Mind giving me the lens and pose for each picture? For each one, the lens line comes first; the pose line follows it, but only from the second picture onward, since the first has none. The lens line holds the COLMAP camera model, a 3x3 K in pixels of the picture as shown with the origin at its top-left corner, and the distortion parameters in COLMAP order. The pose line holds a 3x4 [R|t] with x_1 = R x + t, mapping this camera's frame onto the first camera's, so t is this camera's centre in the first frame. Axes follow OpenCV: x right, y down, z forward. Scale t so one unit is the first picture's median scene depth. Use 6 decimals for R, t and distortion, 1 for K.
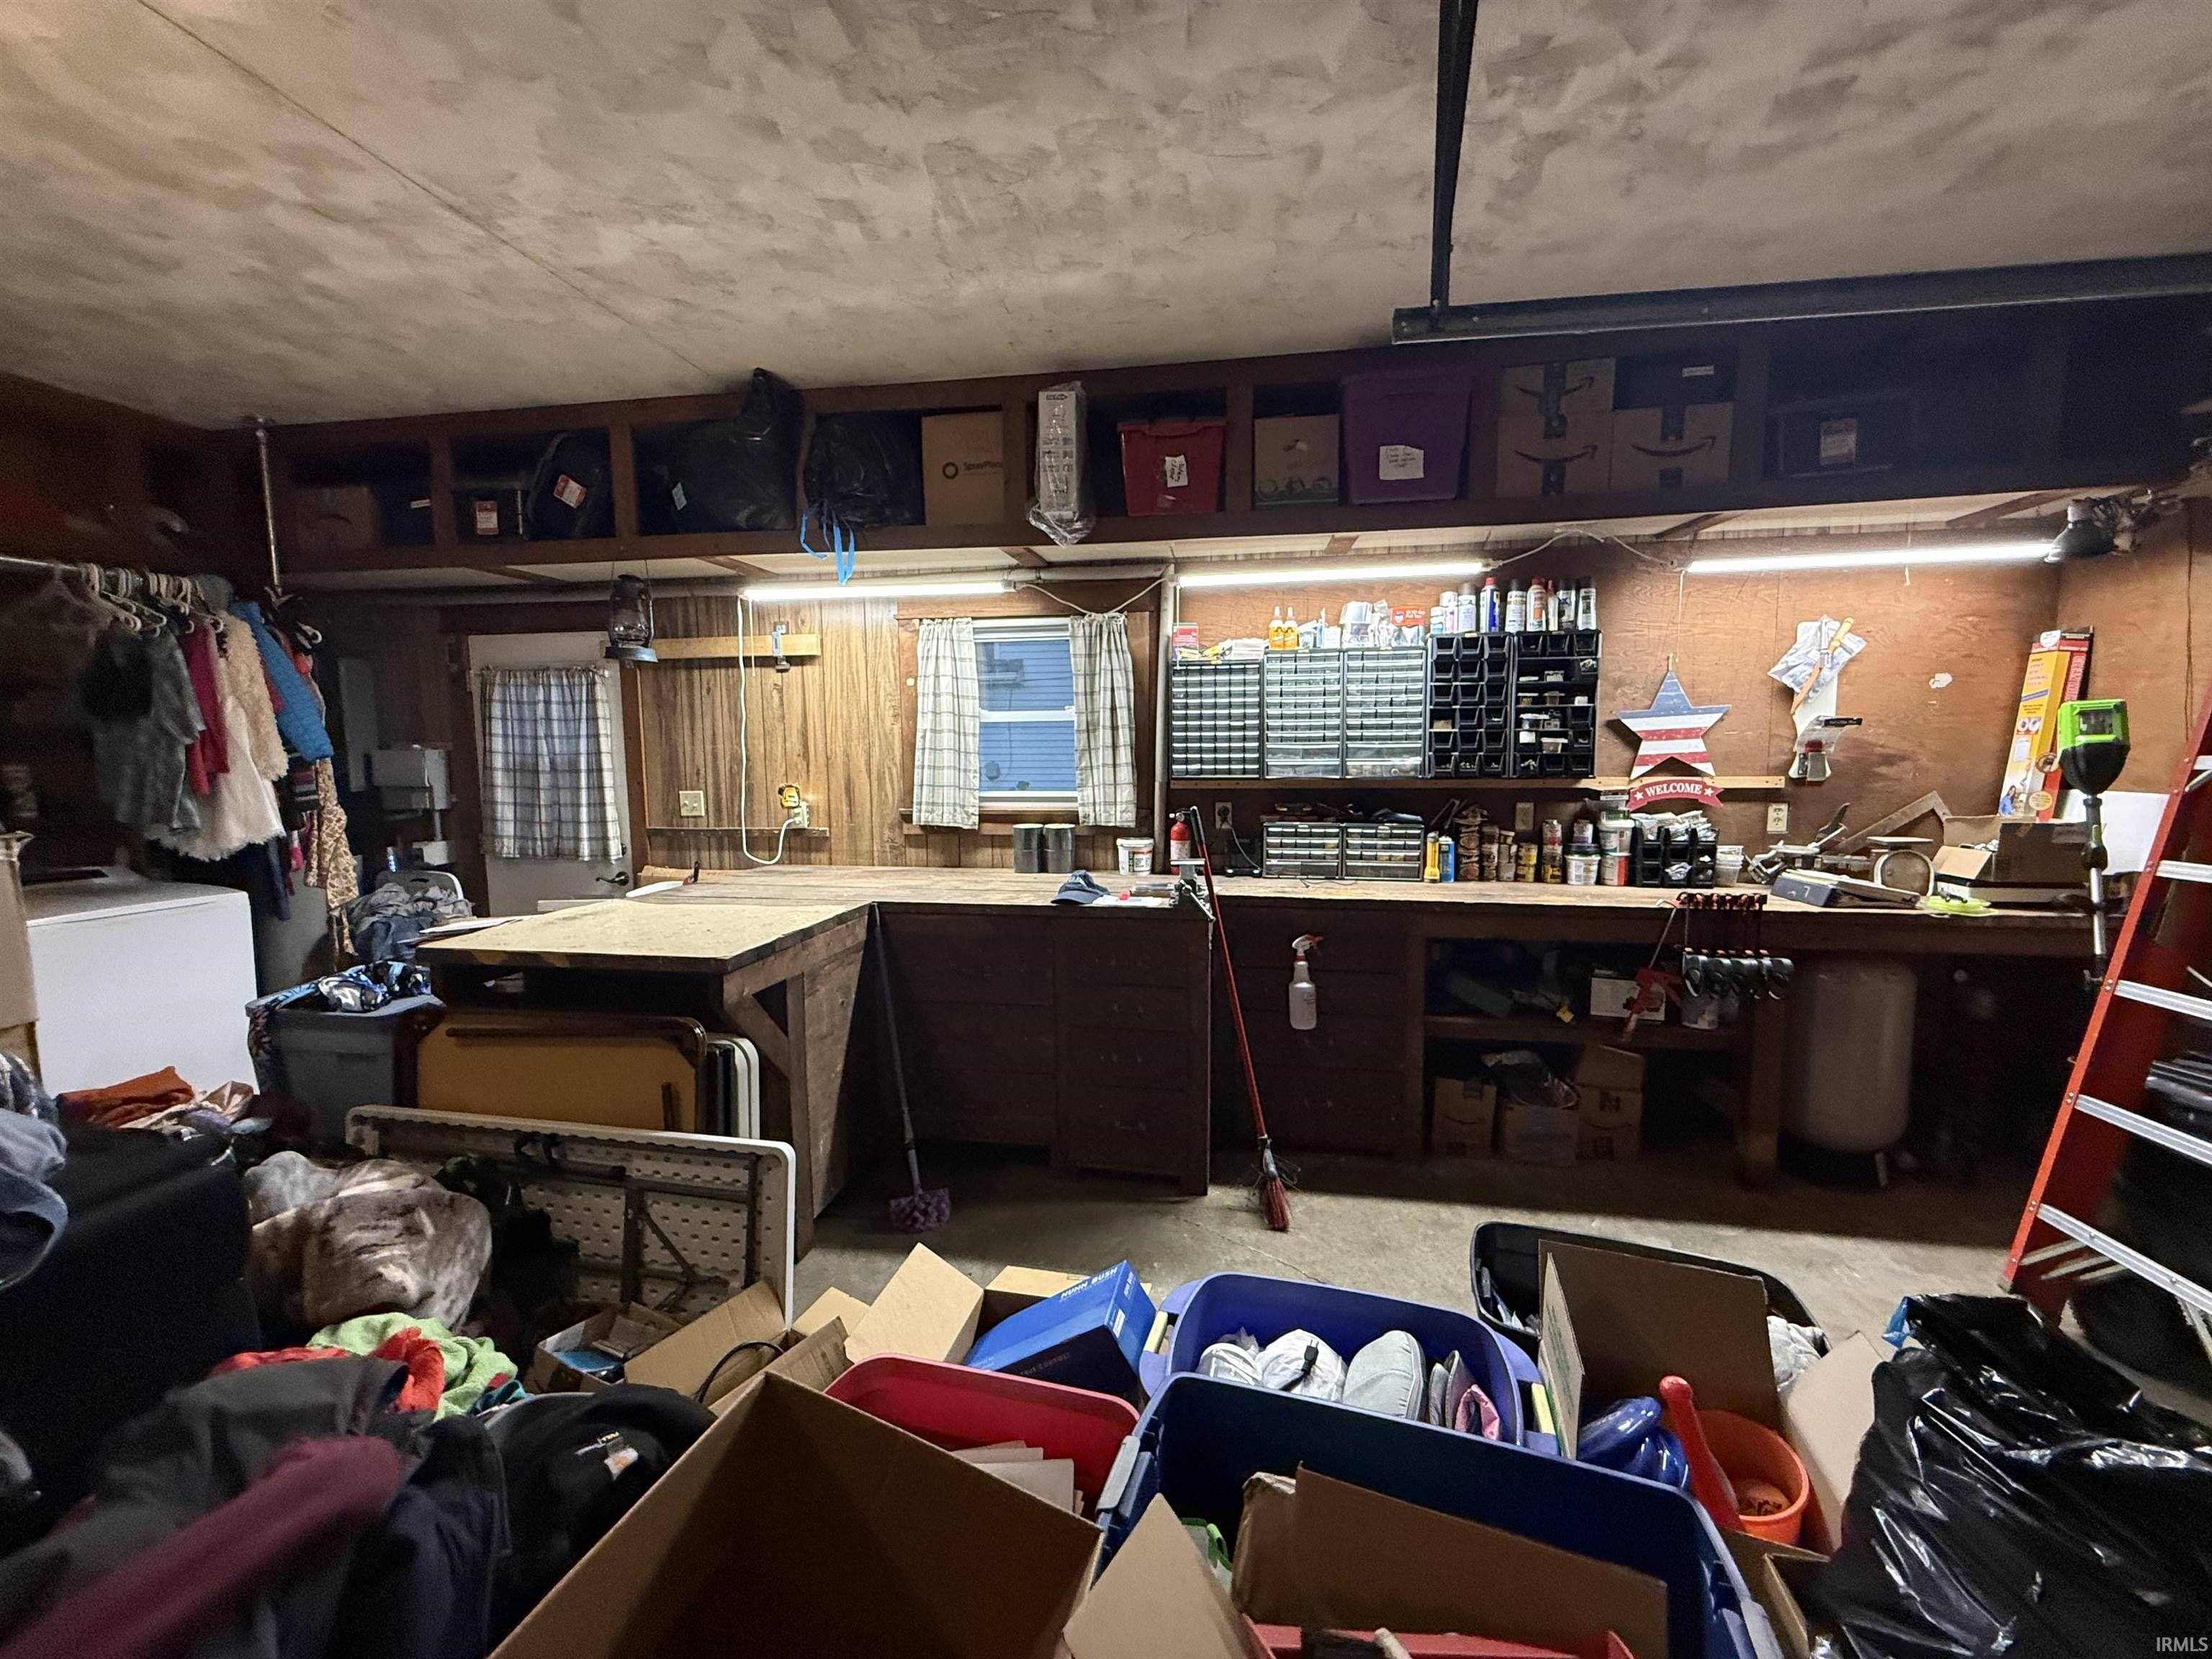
lens RADIAL K [[879.3, 0, 1104.9], [0, 879.3, 826.8], [0, 0, 1]] dist [-0.002735, -0.000026]
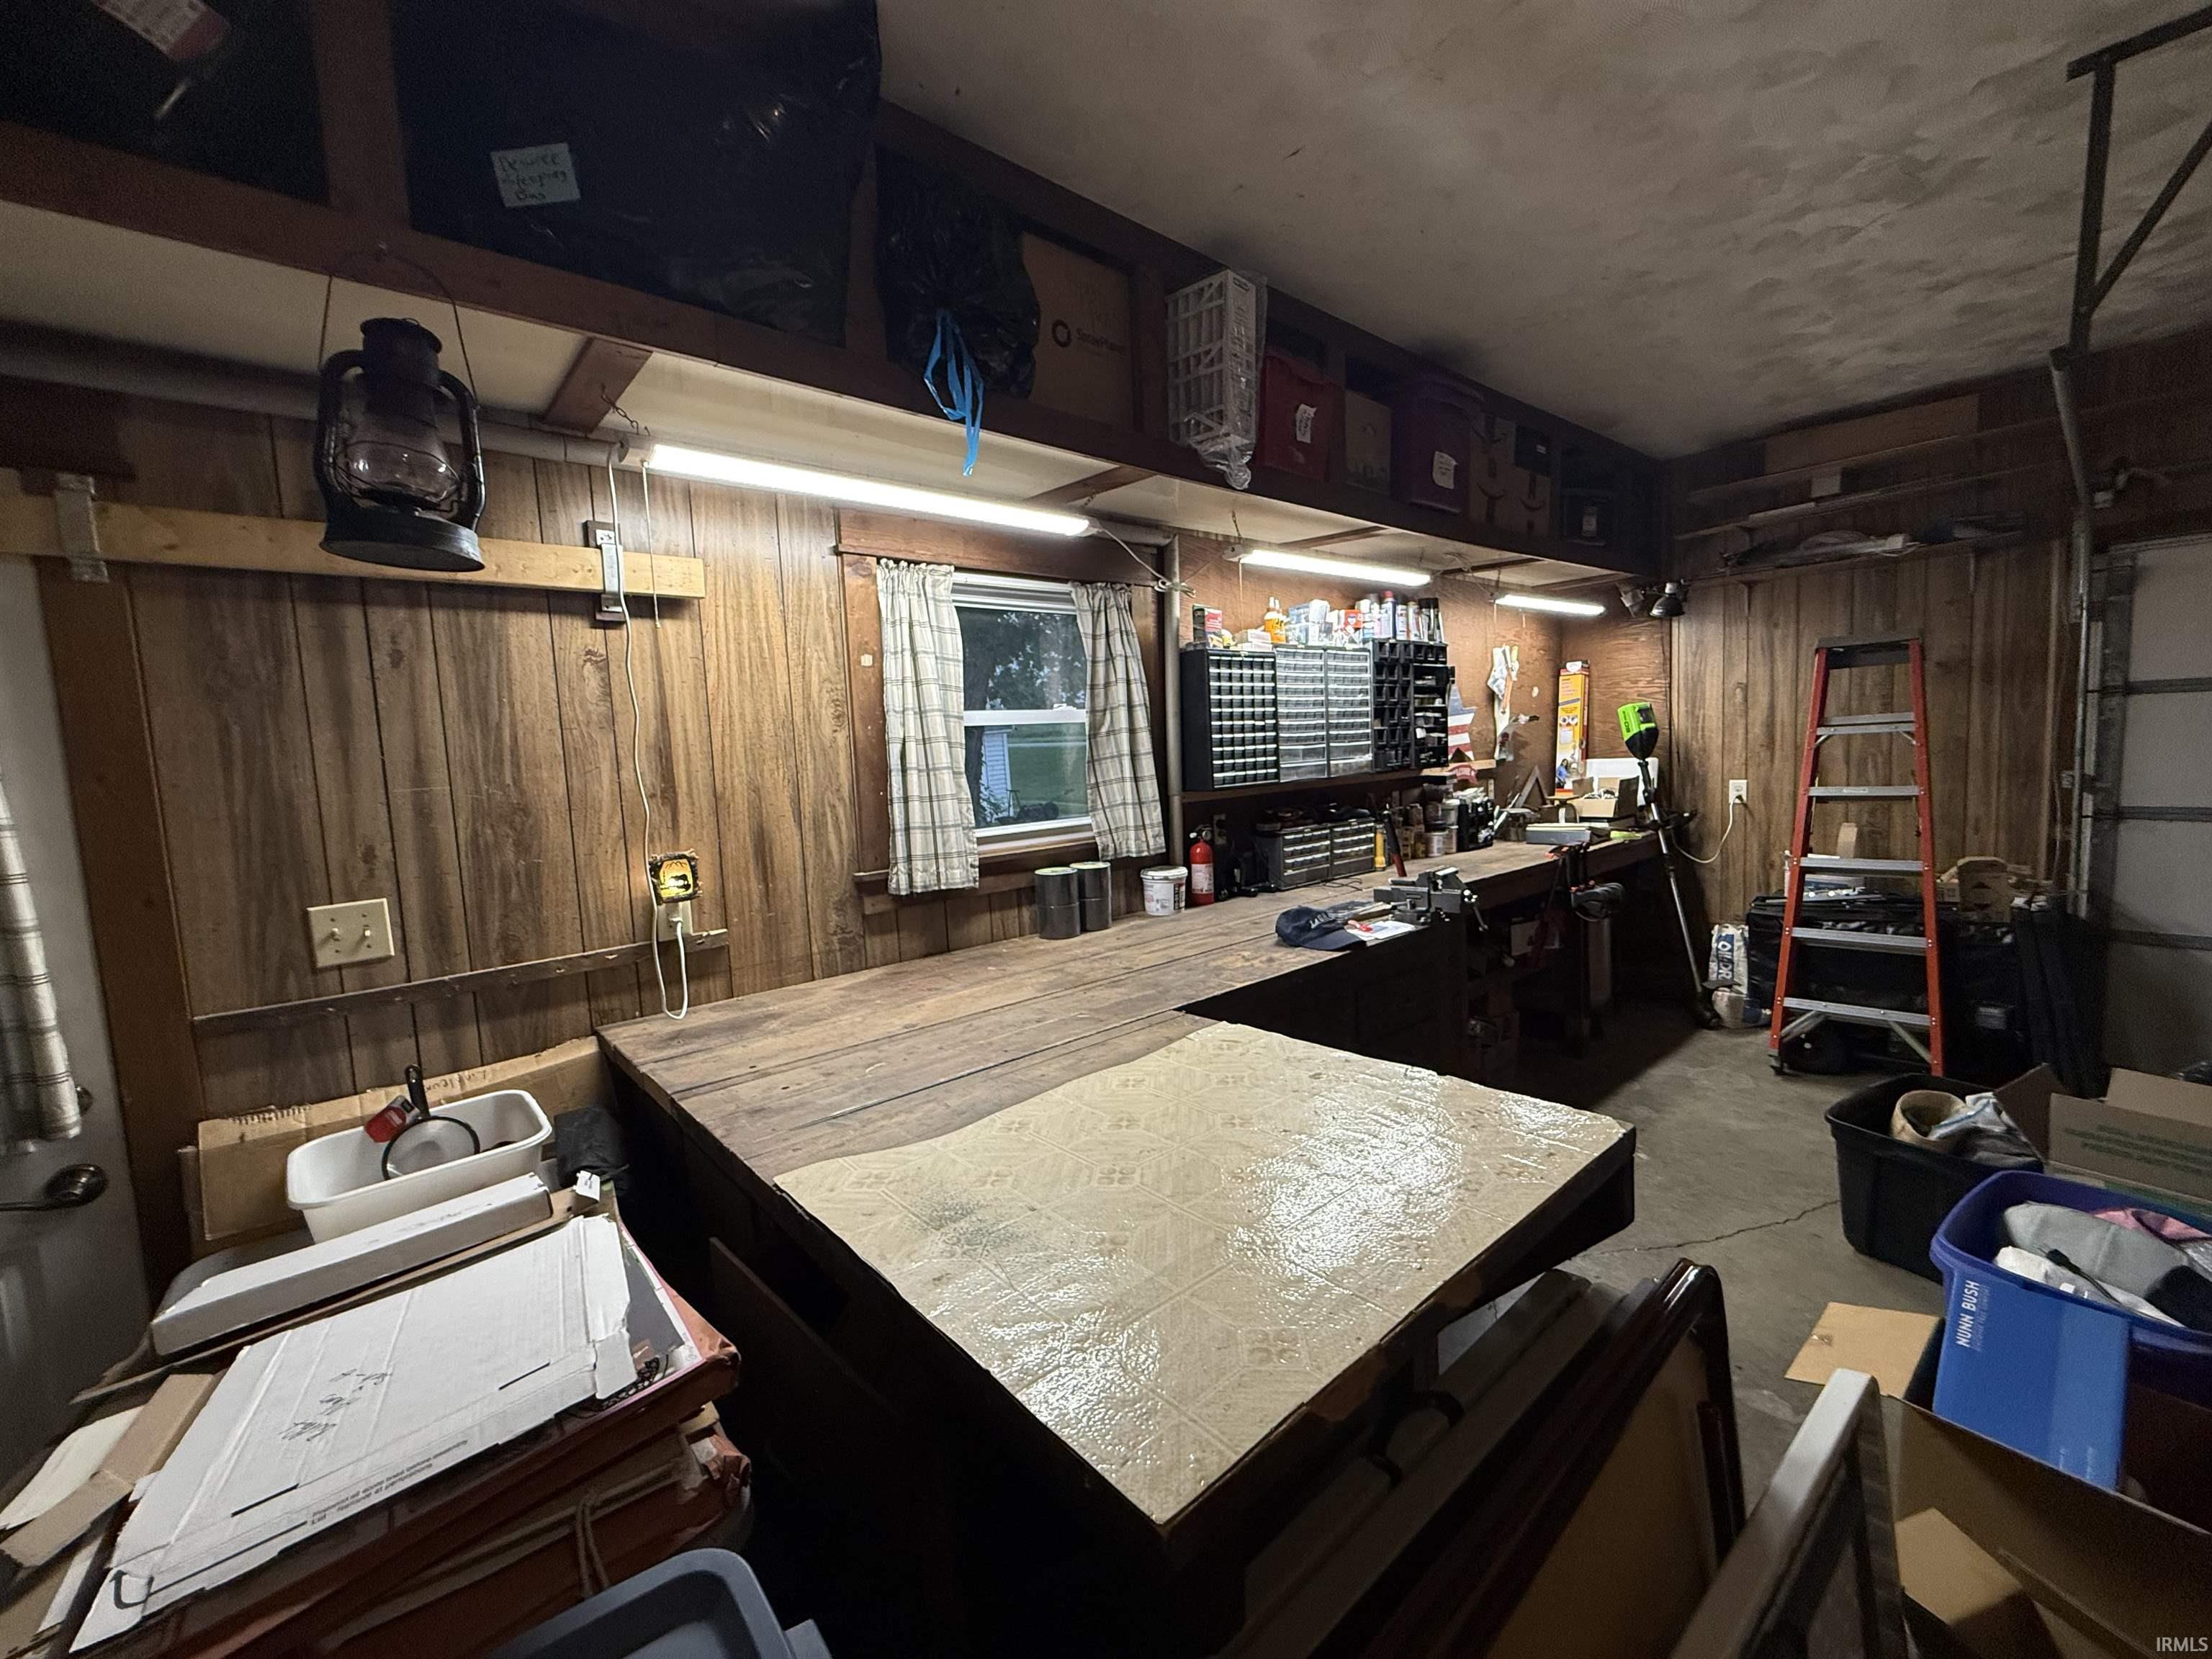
lens RADIAL K [[879.3, 0, 1102.9], [0, 879.3, 828.7], [0, 0, 1]] dist [-0.002735, -0.000026]
pose [[0.646846, -0.094446, 0.756750, -0.601246], [0.113741, 0.993151, 0.026728, -0.049938], [-0.754091, 0.068784, 0.653158, 0.510949]]
